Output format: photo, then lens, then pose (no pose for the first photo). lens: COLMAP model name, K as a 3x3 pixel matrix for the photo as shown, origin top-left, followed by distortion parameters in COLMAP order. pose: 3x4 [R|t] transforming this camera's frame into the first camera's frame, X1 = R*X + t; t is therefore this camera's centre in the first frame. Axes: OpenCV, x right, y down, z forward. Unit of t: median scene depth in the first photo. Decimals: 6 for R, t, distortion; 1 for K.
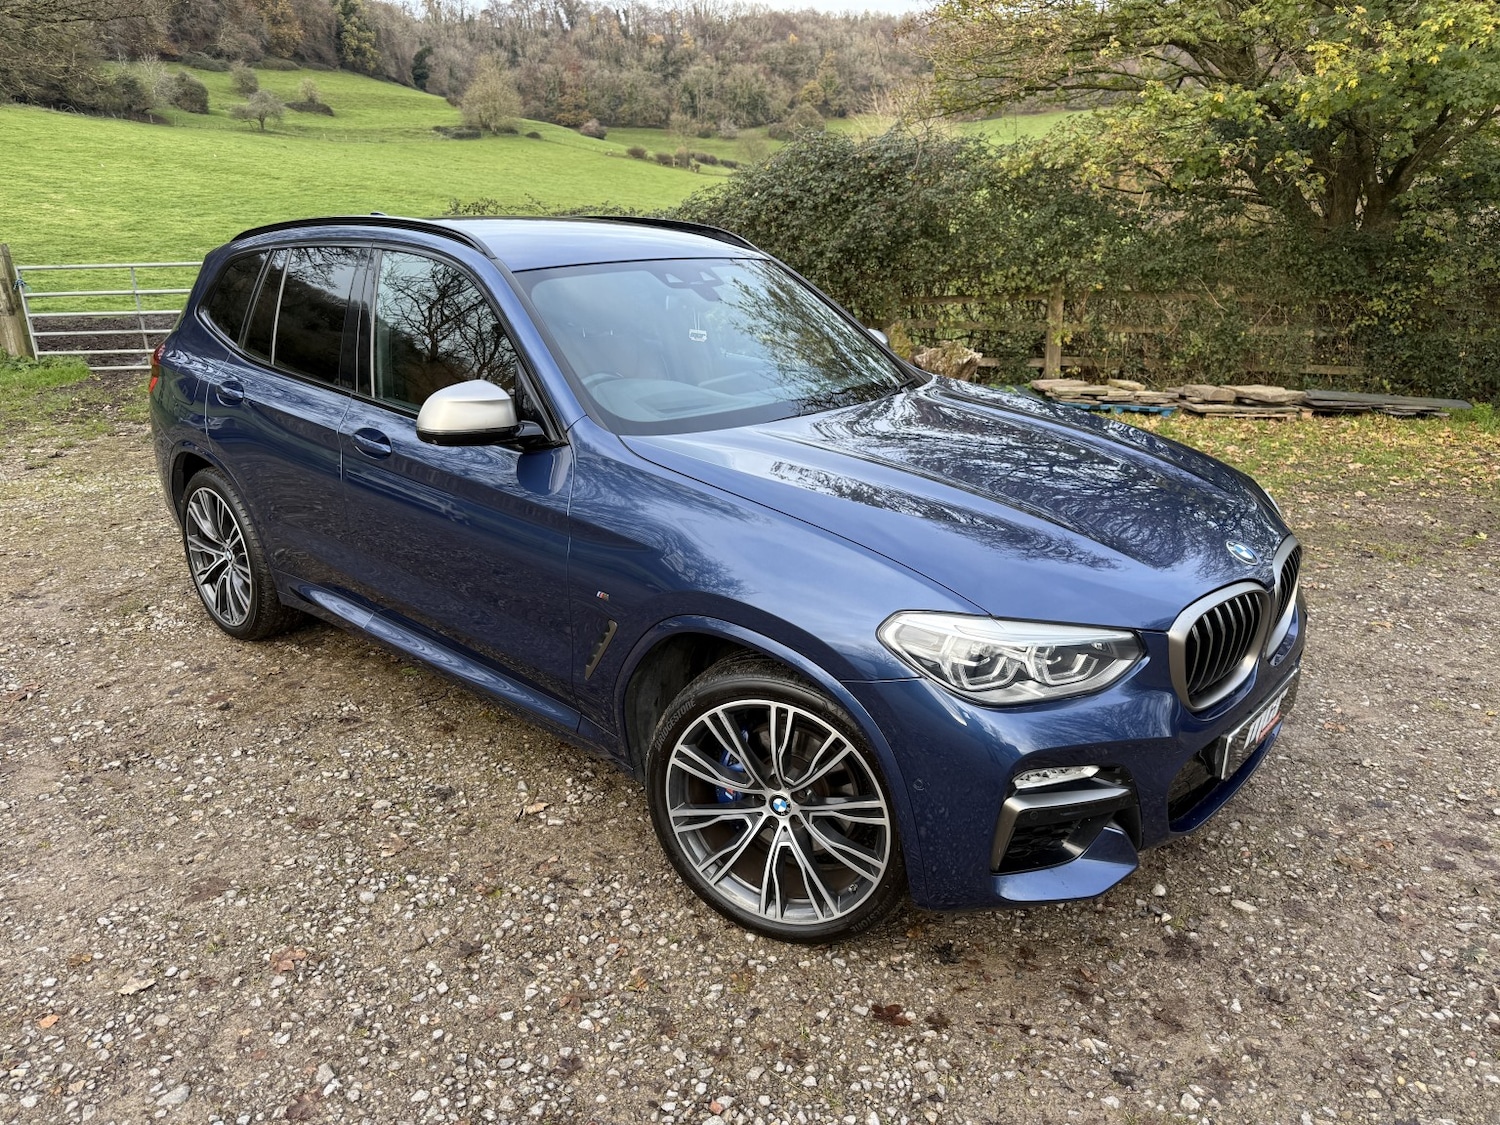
lens RADIAL K [[1059.1, 0, 757.3], [0, 1059.1, 559.0], [0, 0, 1]] dist [0.016072, -0.019556]
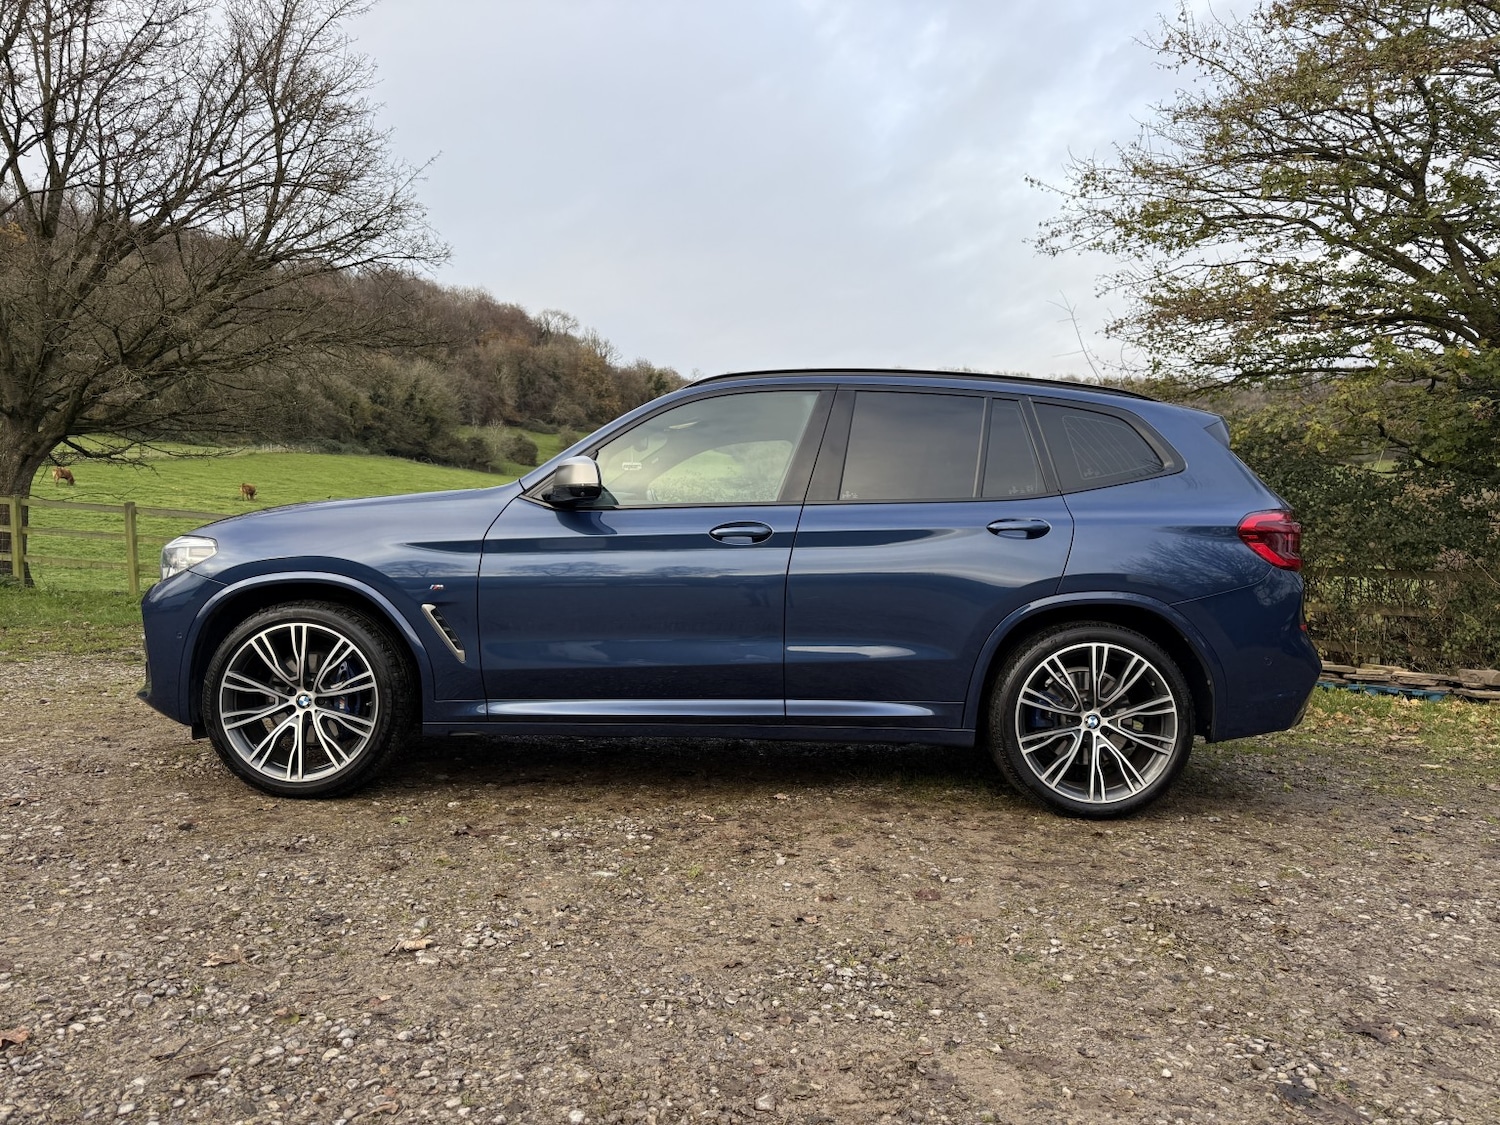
lens RADIAL K [[1059.1, 0, 757.8], [0, 1059.1, 561.4], [0, 0, 1]] dist [0.016072, -0.019556]
pose [[0.971003, 0.018603, -0.238342, 0.106003], [-0.090387, 0.951532, -0.293969, 0.087322], [0.221321, 0.306988, 0.925622, 0.124344]]
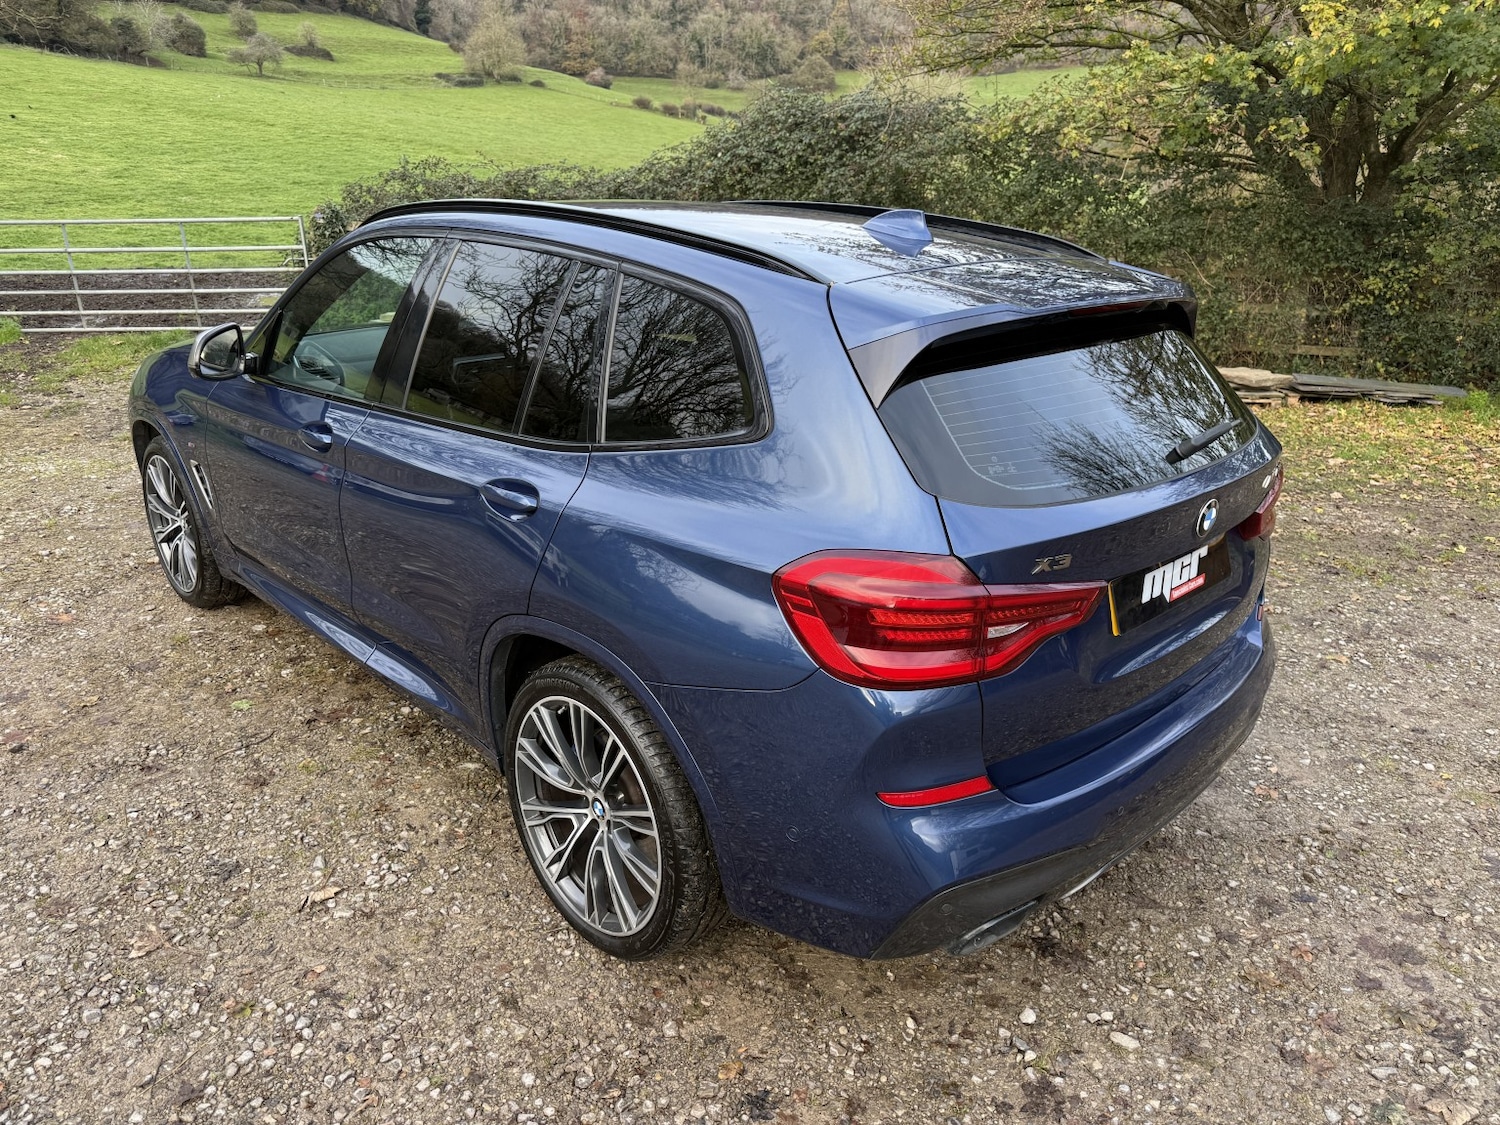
lens RADIAL K [[1059.1, 0, 757.3], [0, 1059.1, 558.7], [0, 0, 1]] dist [0.016072, -0.019556]
pose [[0.999875, 0.015583, -0.002518, 0.070318], [-0.015474, 0.999136, 0.038570, -0.038219], [0.003117, -0.038526, 0.999253, 0.071922]]
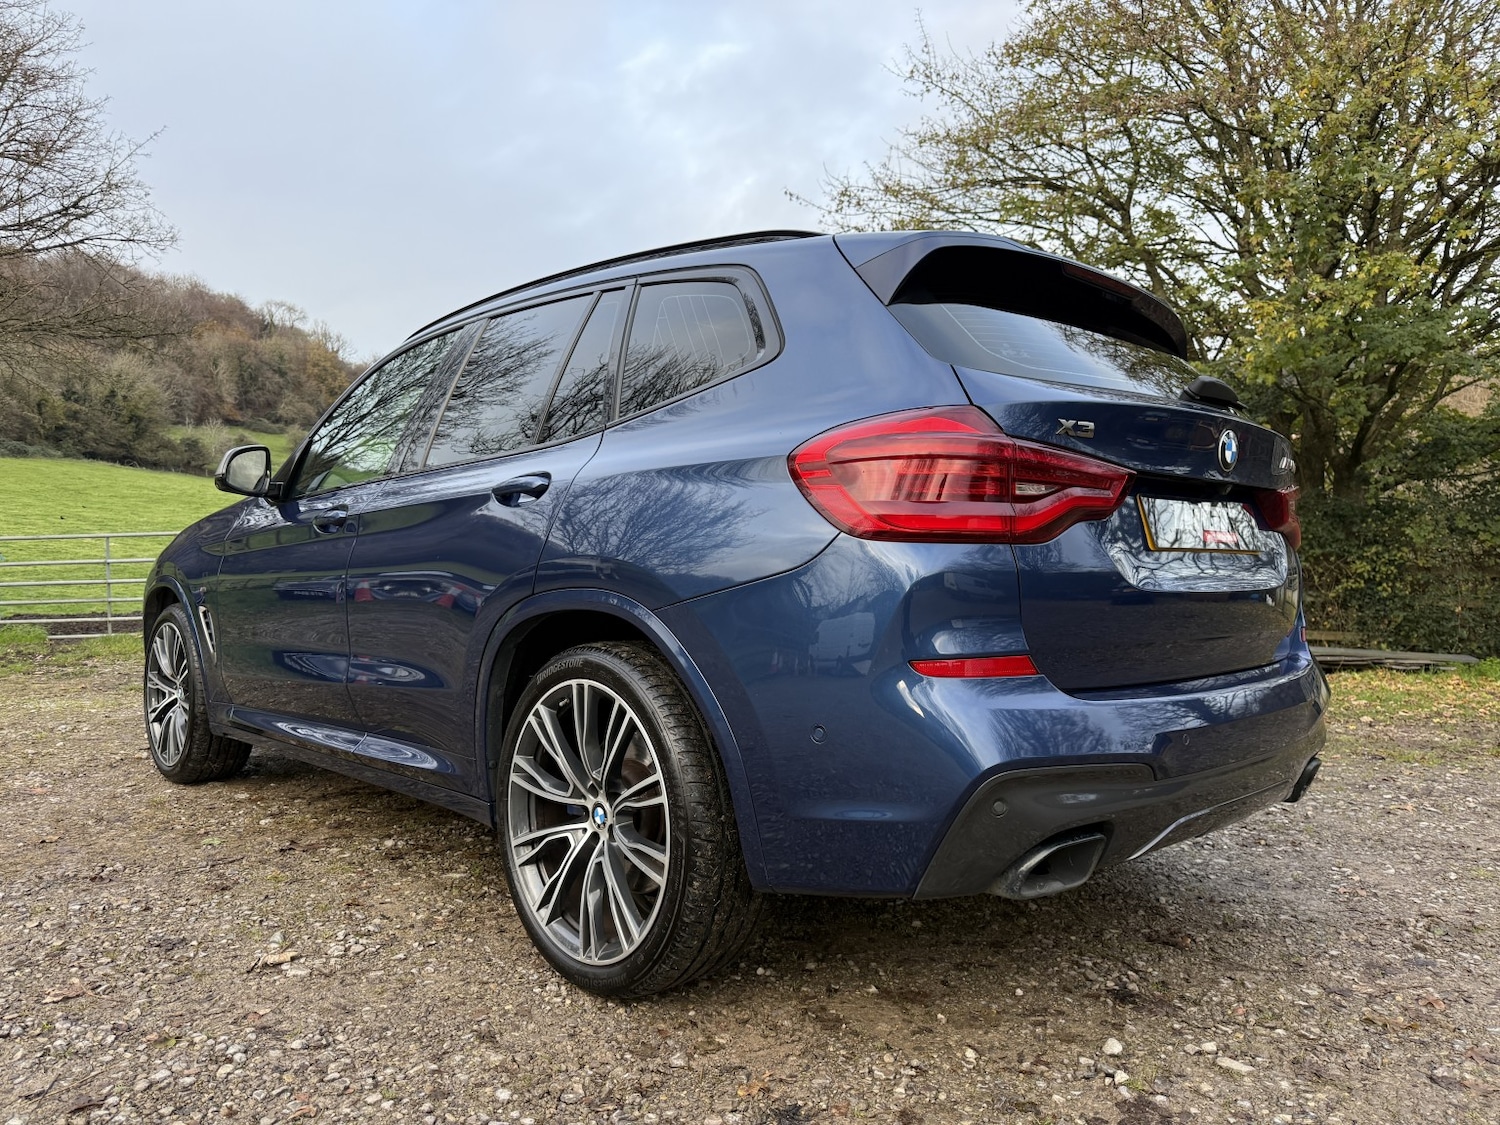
lens RADIAL K [[1059.1, 0, 750.1], [0, 1059.1, 561.4], [0, 0, 1]] dist [0.016072, -0.019556]
pose [[0.999838, -0.005385, -0.017146, 0.068121], [-0.000123, 0.951980, -0.306159, 0.099215], [0.017972, 0.306111, 0.951826, 0.102450]]
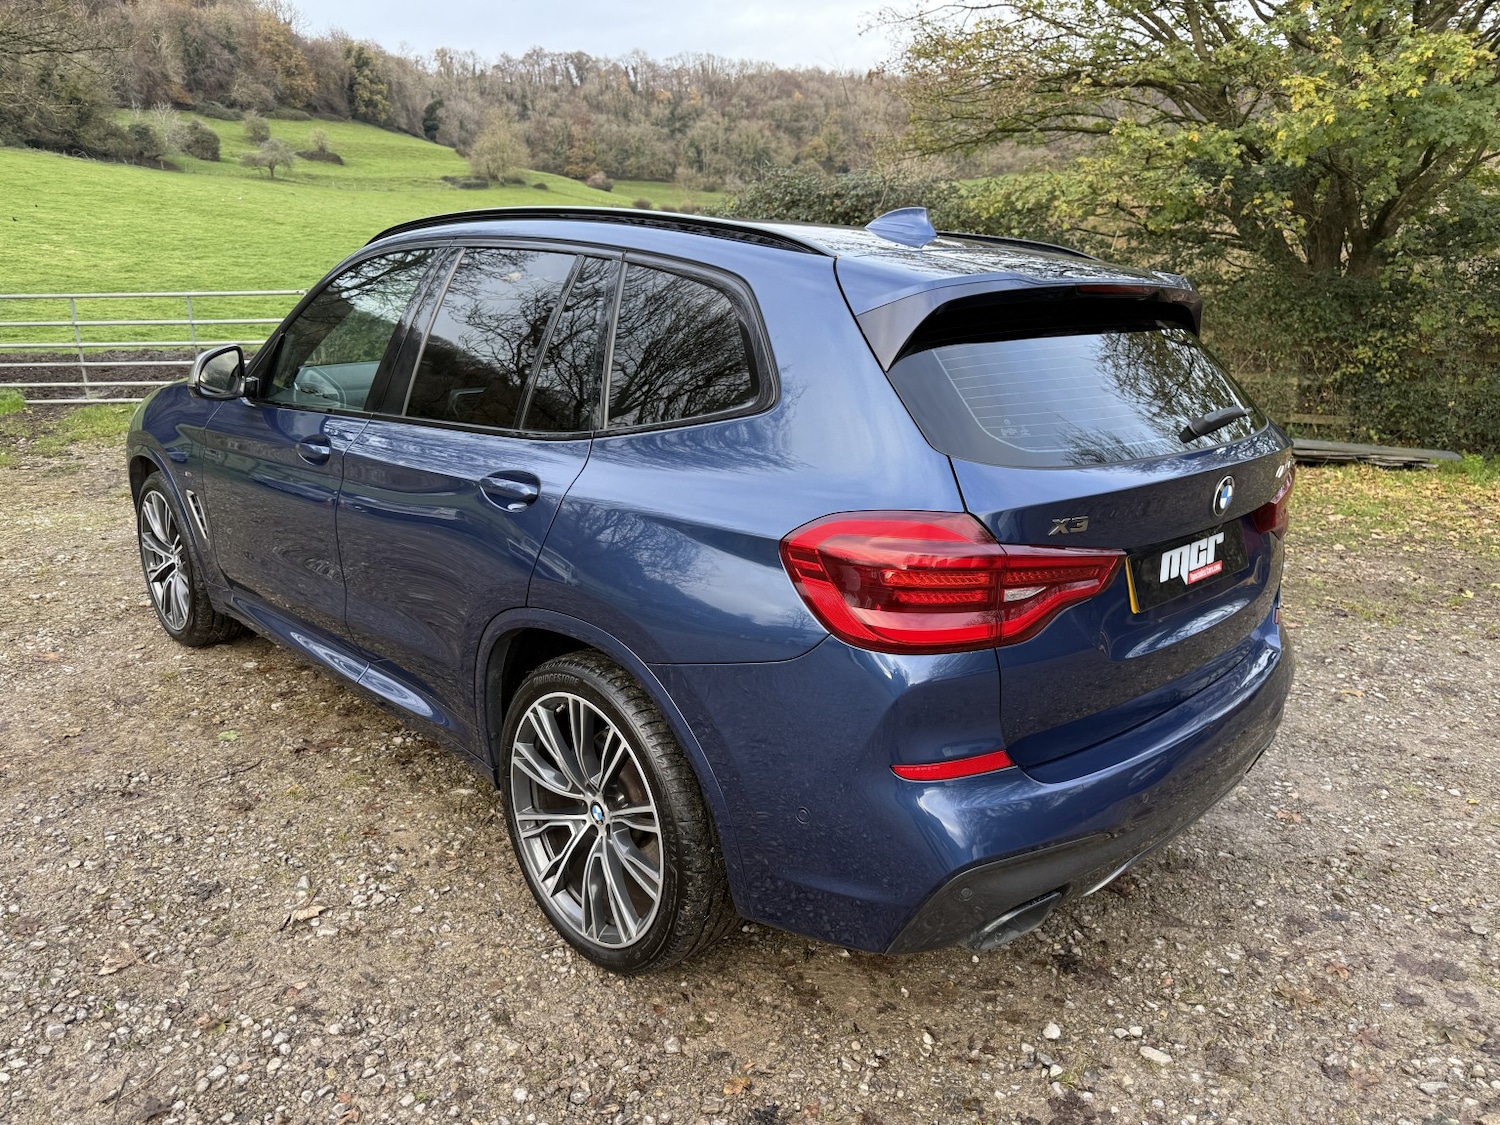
lens RADIAL K [[1059.1, 0, 757.7], [0, 1059.1, 562.2], [0, 0, 1]] dist [0.016072, -0.019556]
pose [[0.999922, 0.012462, -0.000652, 0.067859], [-0.012478, 0.999029, -0.042246, -0.002834], [0.000125, 0.042251, 0.999107, 0.081422]]
